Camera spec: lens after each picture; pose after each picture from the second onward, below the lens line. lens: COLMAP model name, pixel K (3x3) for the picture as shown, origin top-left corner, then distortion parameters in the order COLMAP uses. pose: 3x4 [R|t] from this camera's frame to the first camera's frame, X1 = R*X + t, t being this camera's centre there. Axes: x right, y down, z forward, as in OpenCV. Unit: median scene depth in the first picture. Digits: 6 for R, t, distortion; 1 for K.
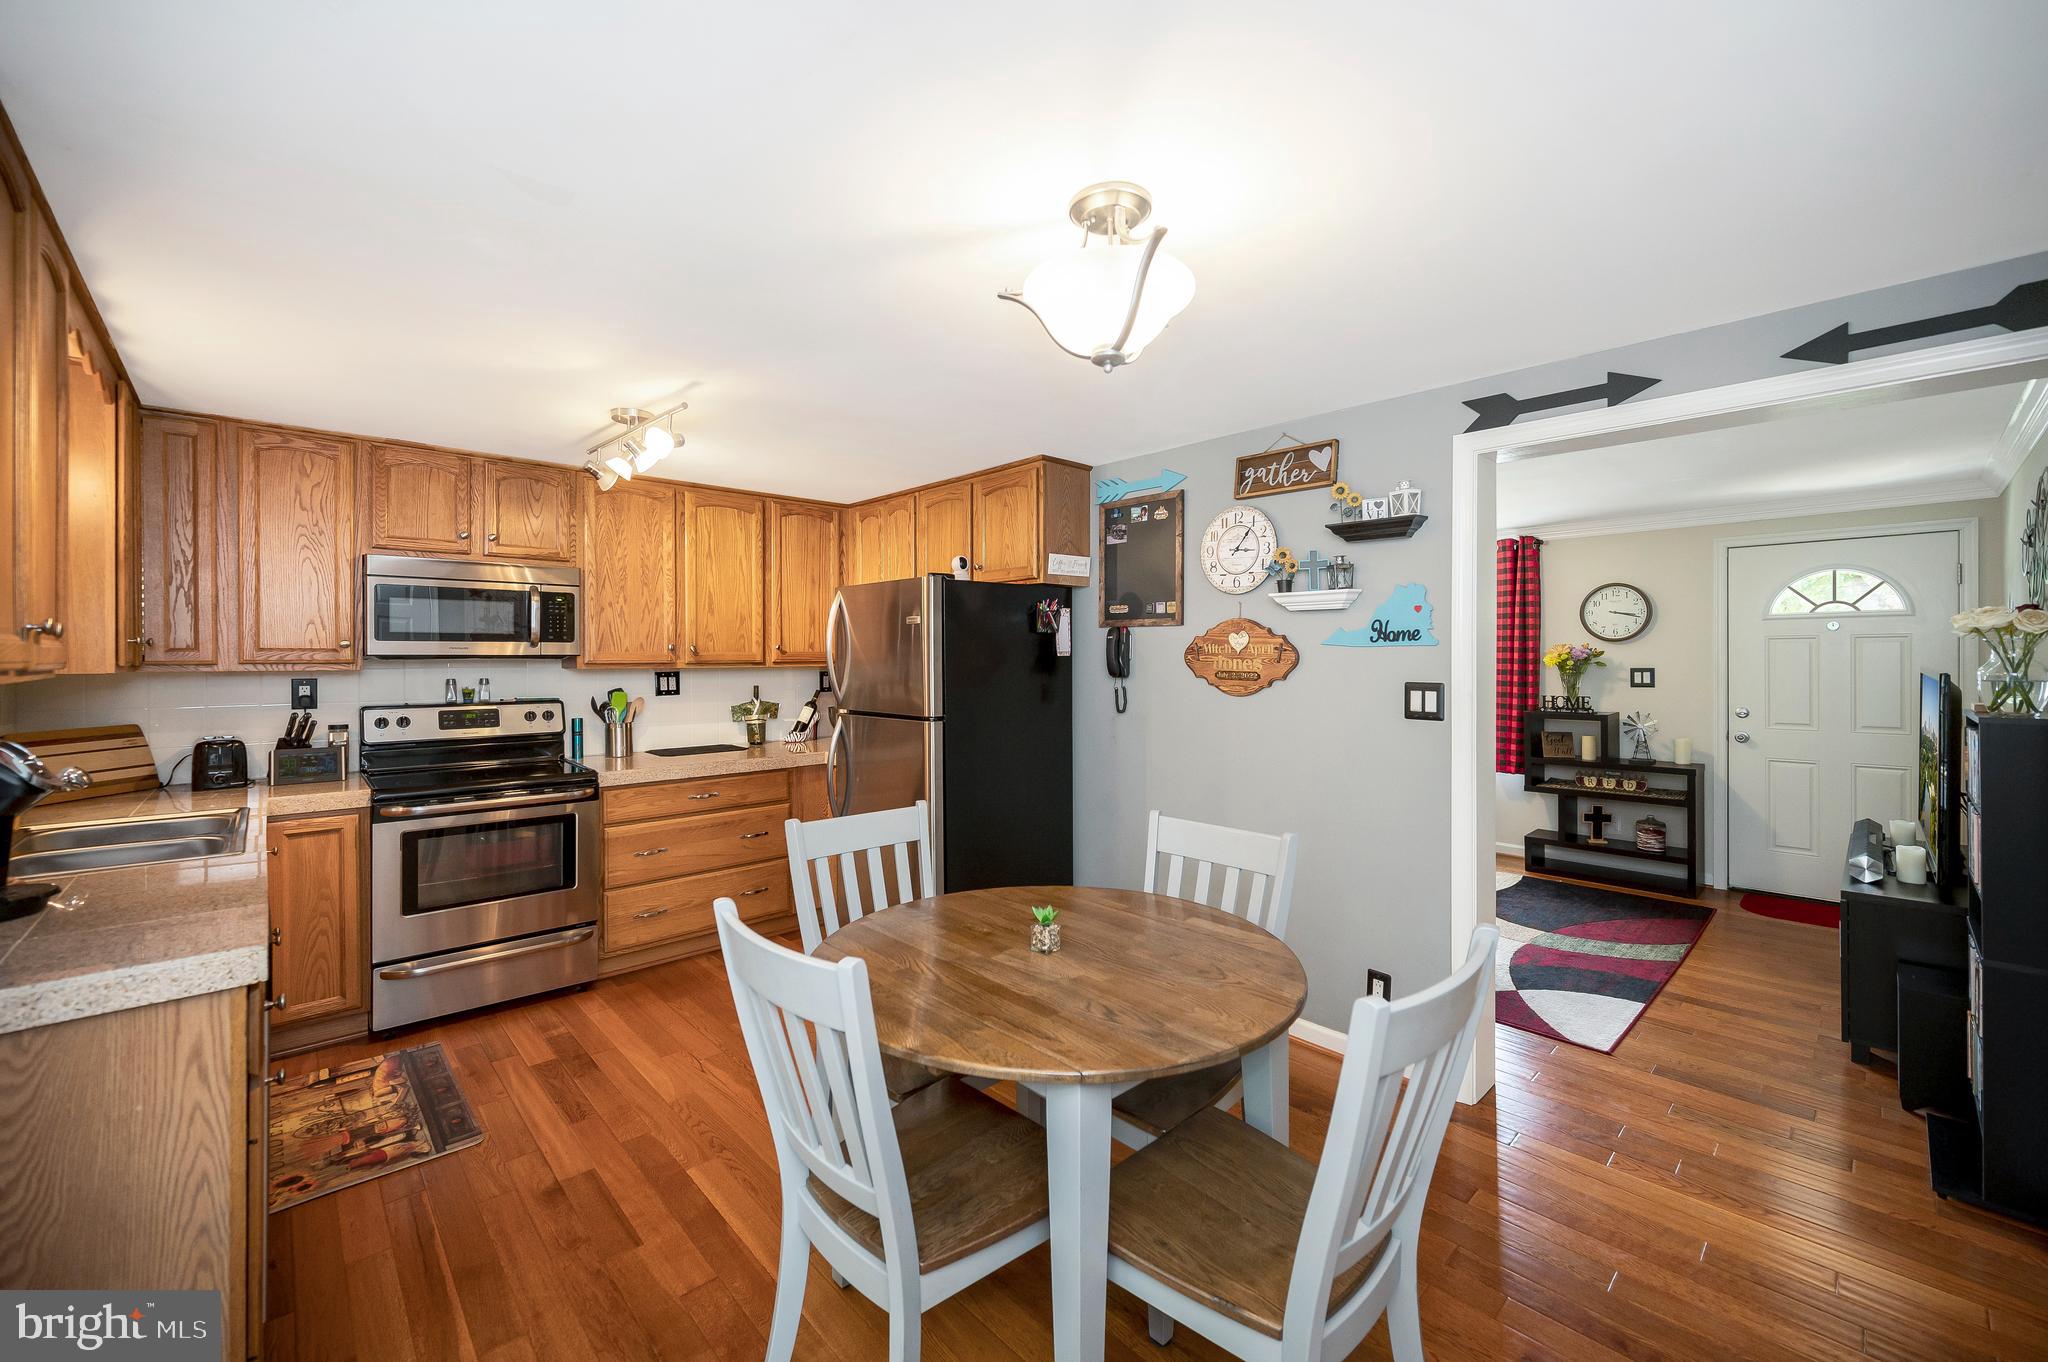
lens RADIAL K [[815.9, 0, 1028.6], [0, 815.9, 668.8], [0, 0, 1]] dist [-0.003493, -0.000424]
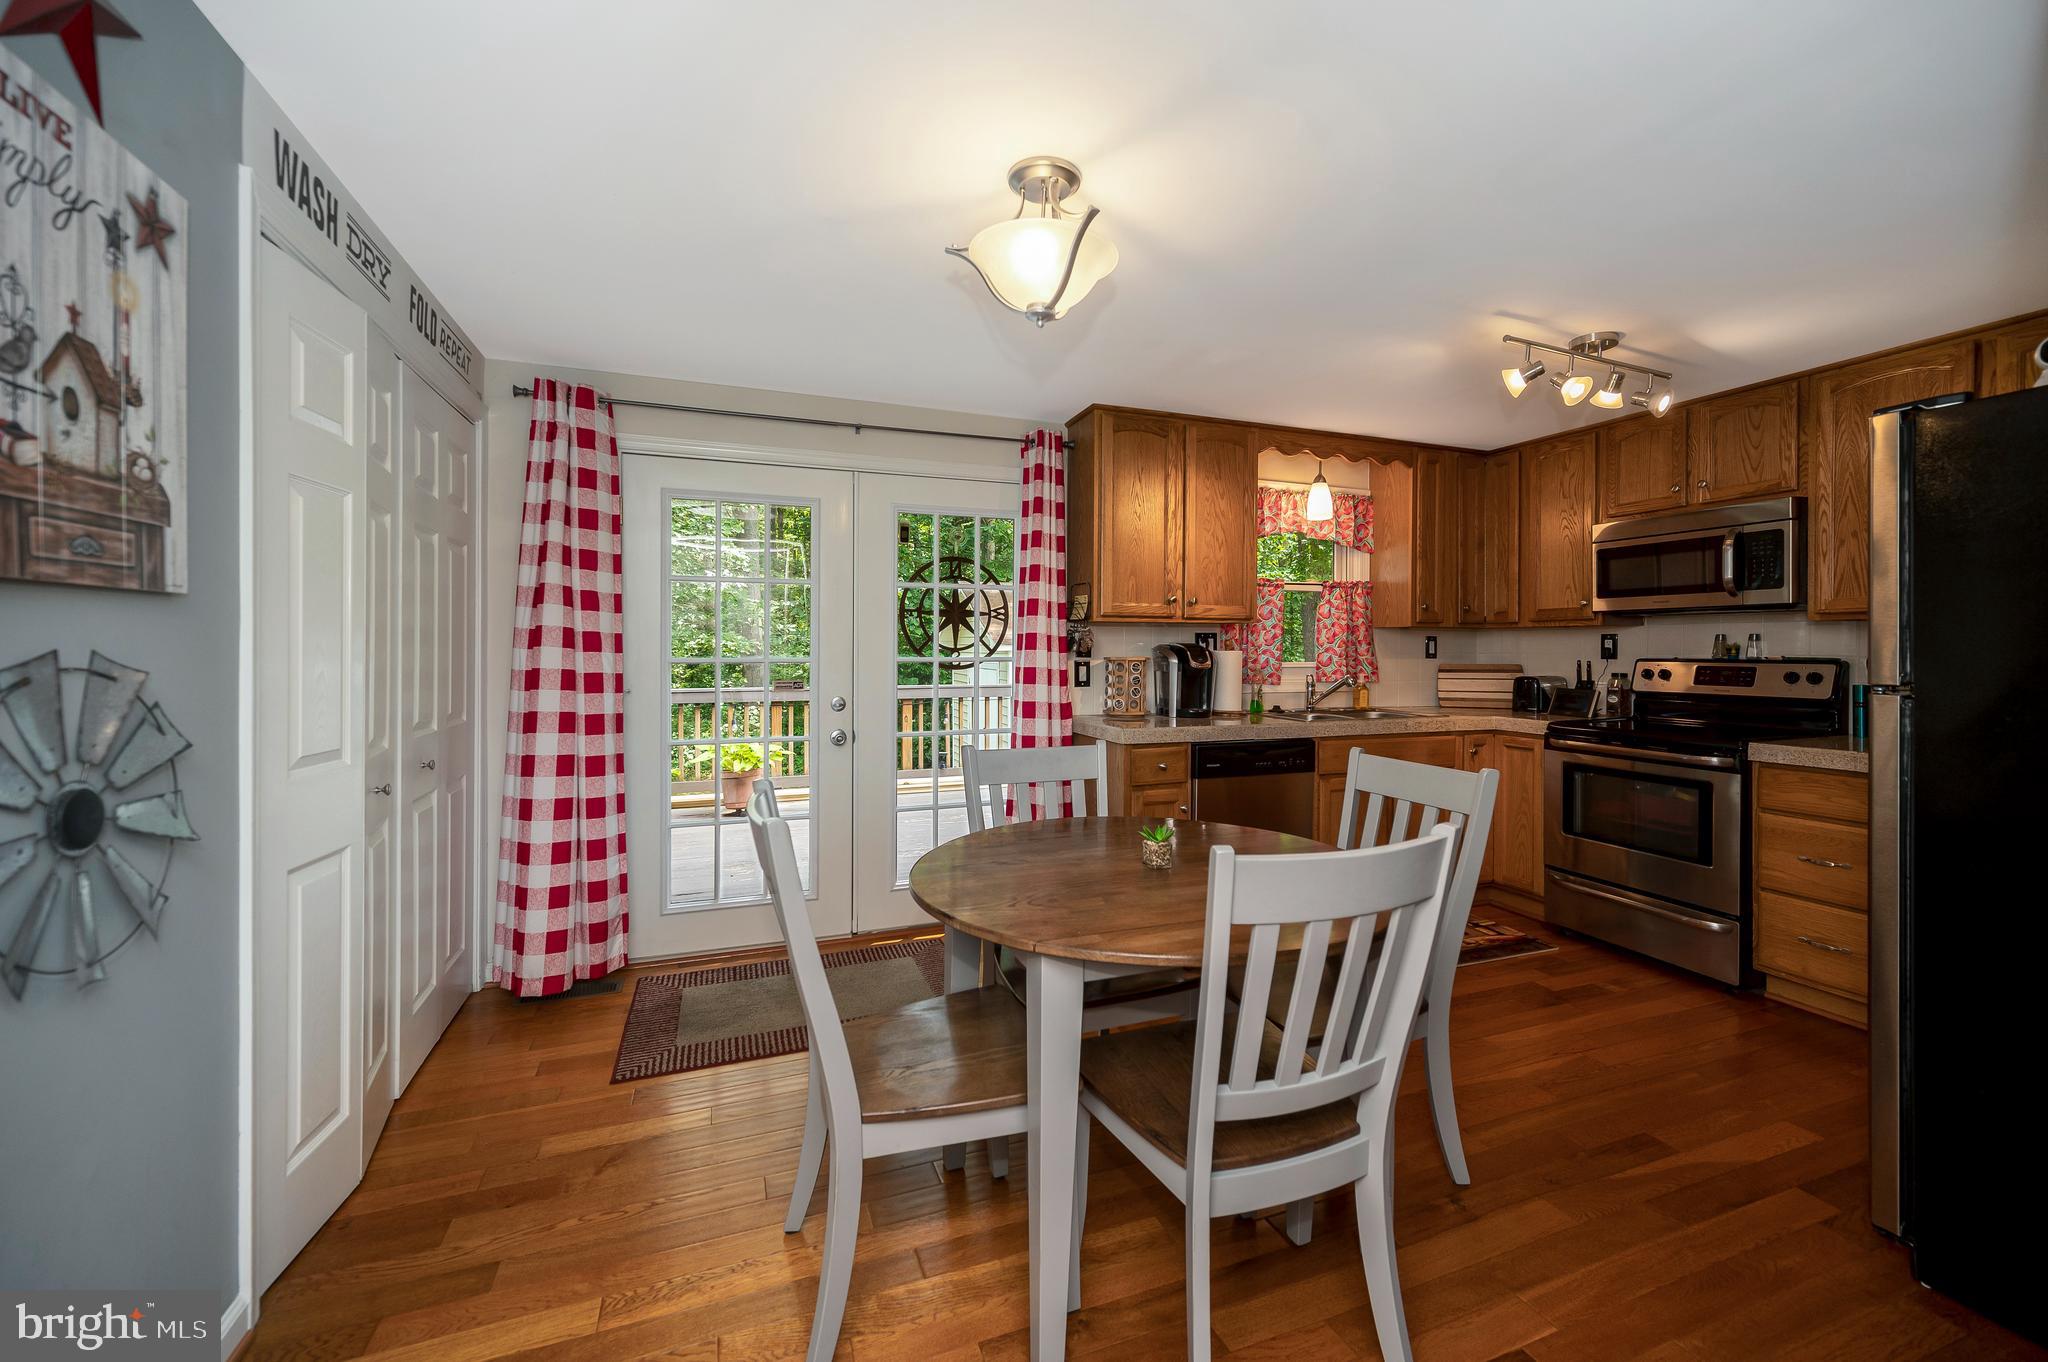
lens RADIAL K [[816.7, 0, 1035.3], [0, 816.7, 656.1], [0, 0, 1]] dist [0.000417, 0.000128]
pose [[-0.375199, 0.008572, -0.926905, 0.476944], [-0.015030, 0.999770, 0.015330, 0.033996], [0.926822, 0.019683, -0.374984, 0.581557]]
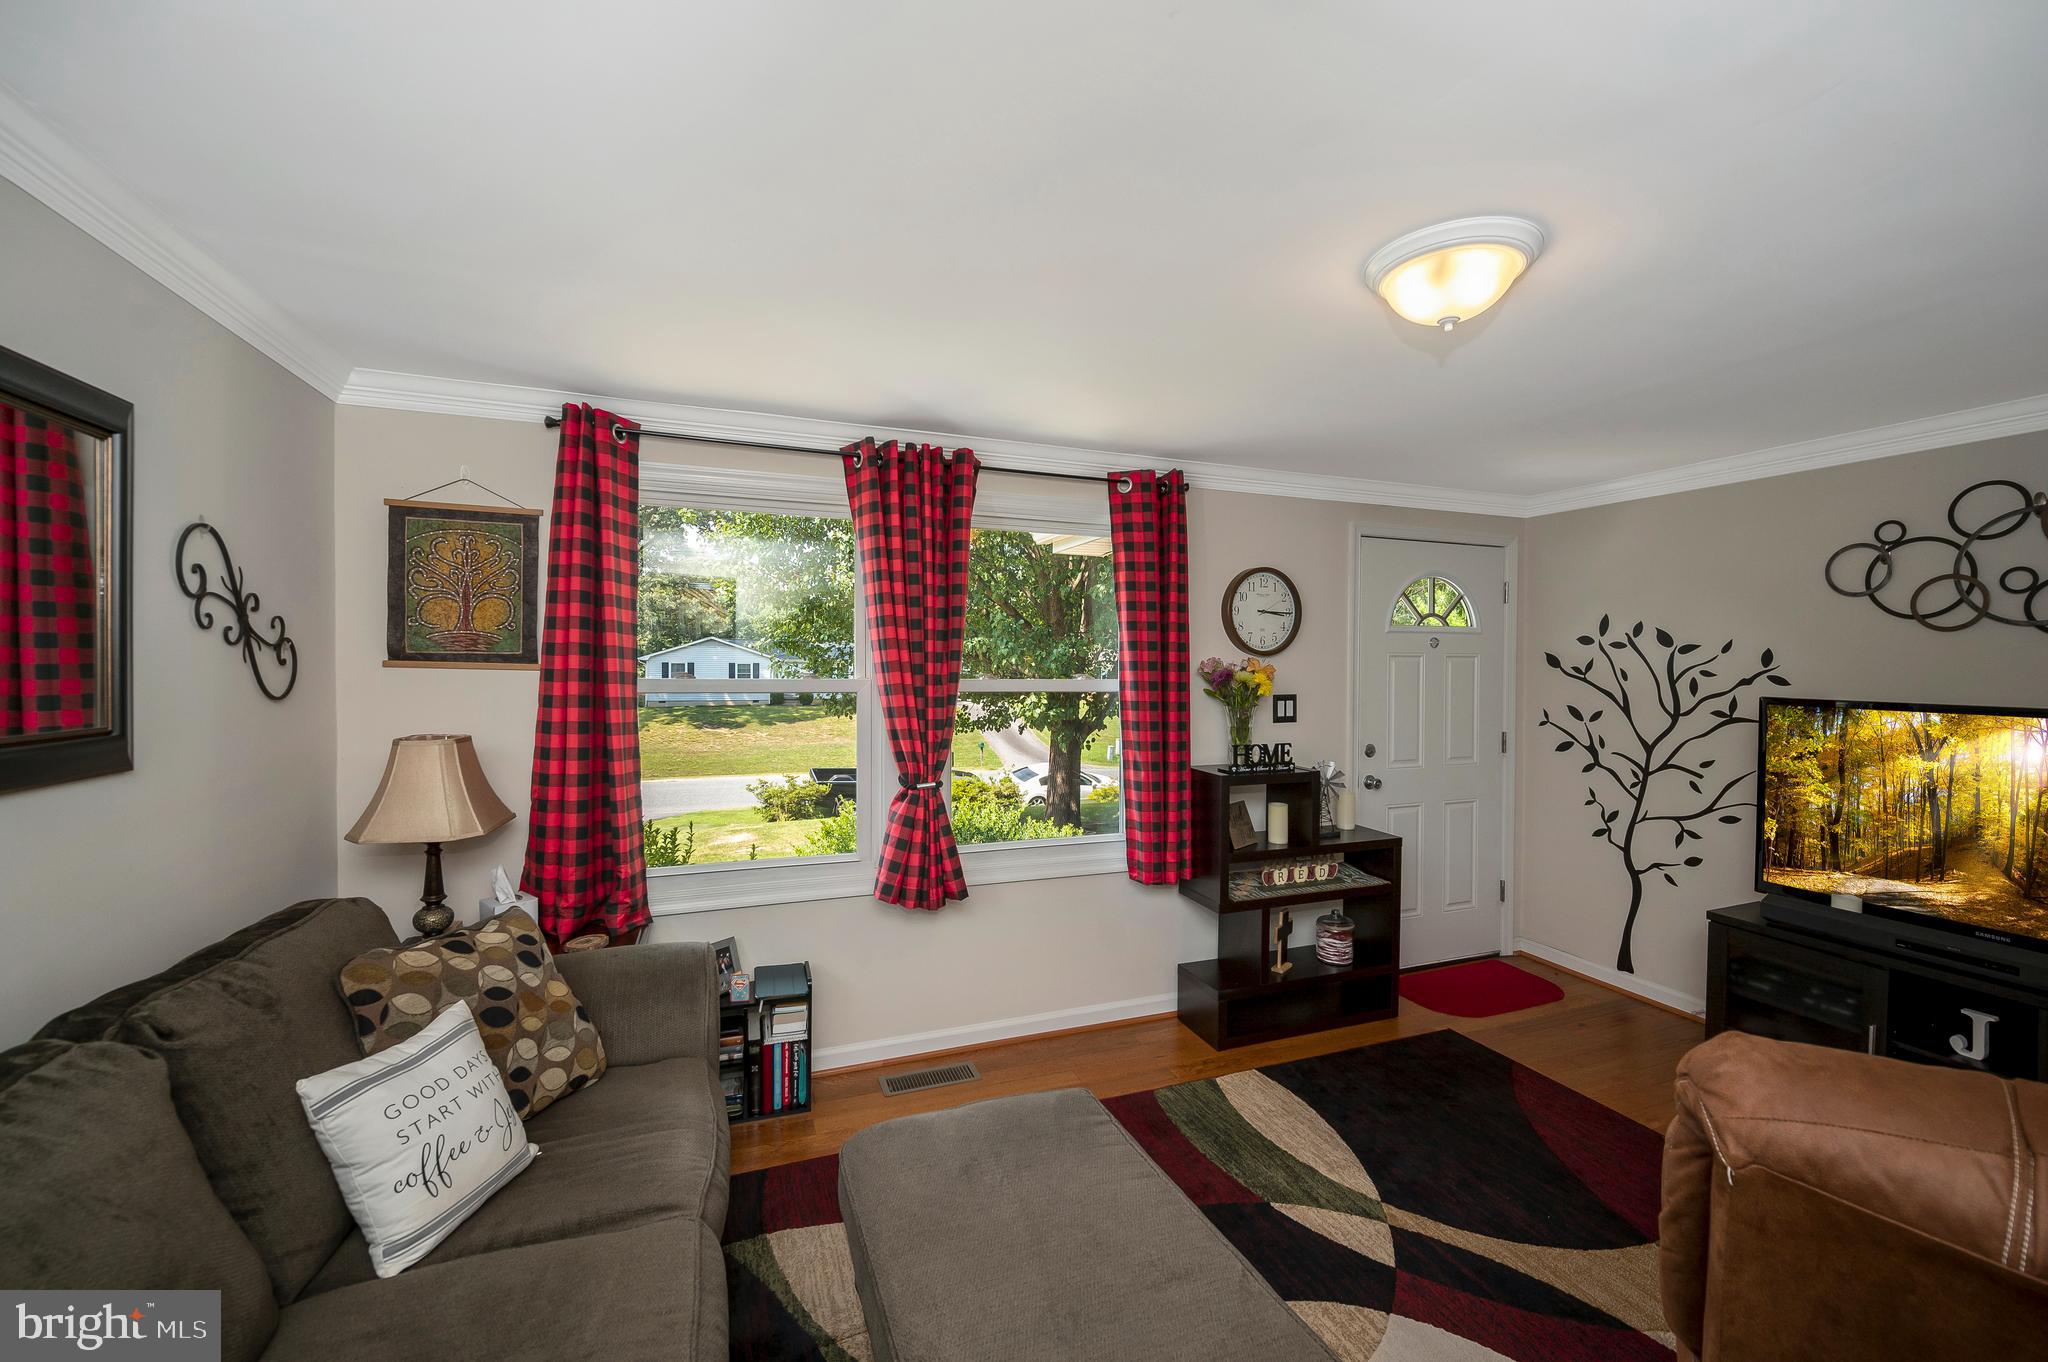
lens RADIAL K [[835.2, 0, 1024.0], [0, 835.2, 681.0], [0, 0, 1]] dist [0.003403, 0.000224]
pose [[0.365039, -0.016324, 0.930849, 0.017733], [0.012047, 0.999845, 0.012809, -0.033148], [-0.930914, 0.006538, 0.365179, 1.292916]]
